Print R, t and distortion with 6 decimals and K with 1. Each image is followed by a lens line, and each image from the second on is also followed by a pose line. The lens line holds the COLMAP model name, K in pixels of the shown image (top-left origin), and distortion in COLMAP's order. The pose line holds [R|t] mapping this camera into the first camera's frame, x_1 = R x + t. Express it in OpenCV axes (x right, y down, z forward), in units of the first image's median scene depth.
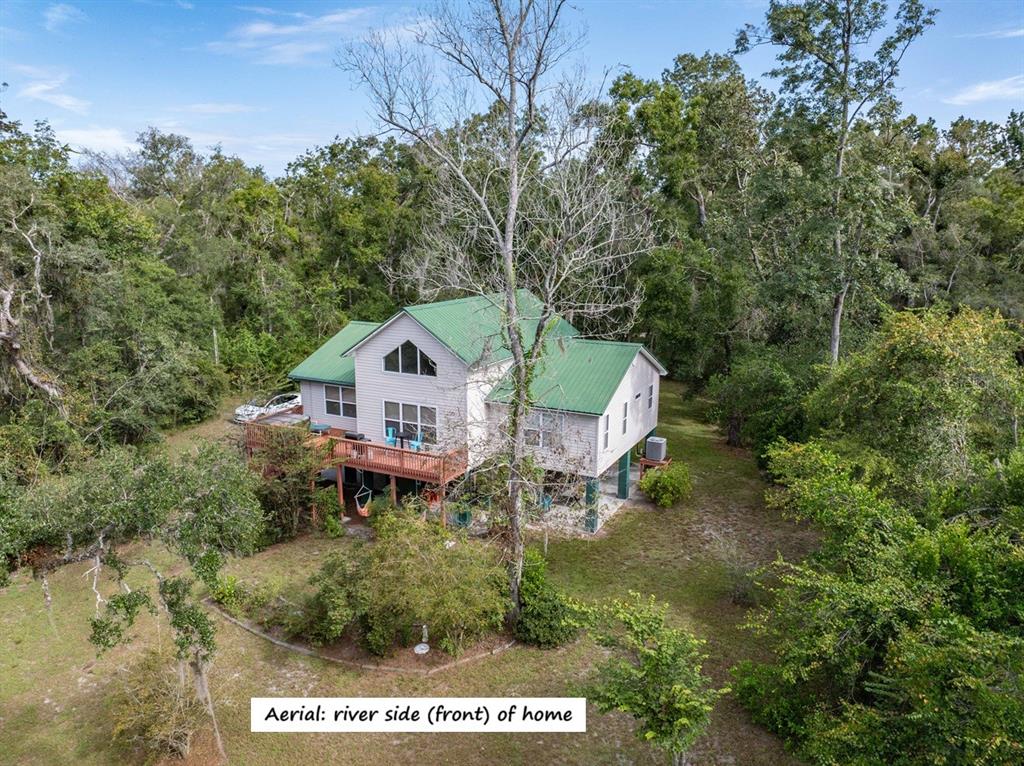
lens RADIAL K [[729.7, 0, 514.4], [0, 729.7, 379.1], [0, 0, 1]] dist [-0.013615, -0.000726]
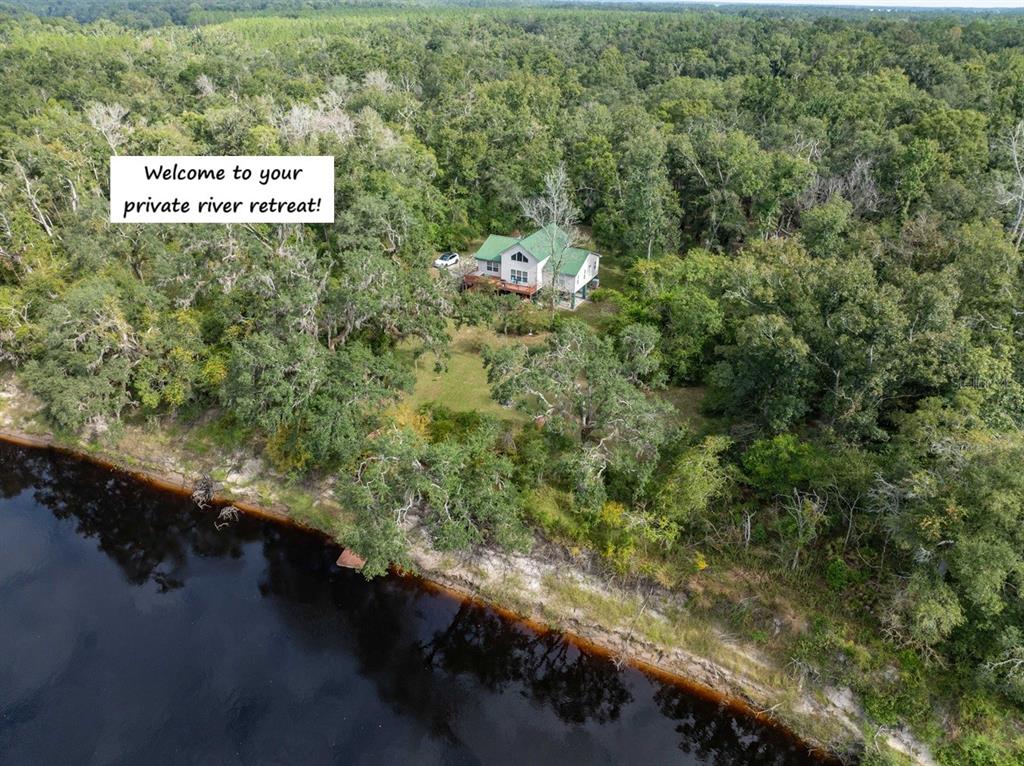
lens RADIAL K [[729.7, 0, 511.9], [0, 729.7, 380.8], [0, 0, 1]] dist [-0.013615, -0.000726]
pose [[0.999928, 0.008289, -0.008697, -0.142832], [-0.005485, 0.958991, 0.283382, -0.419936], [0.010689, -0.283314, 0.958968, -2.297307]]
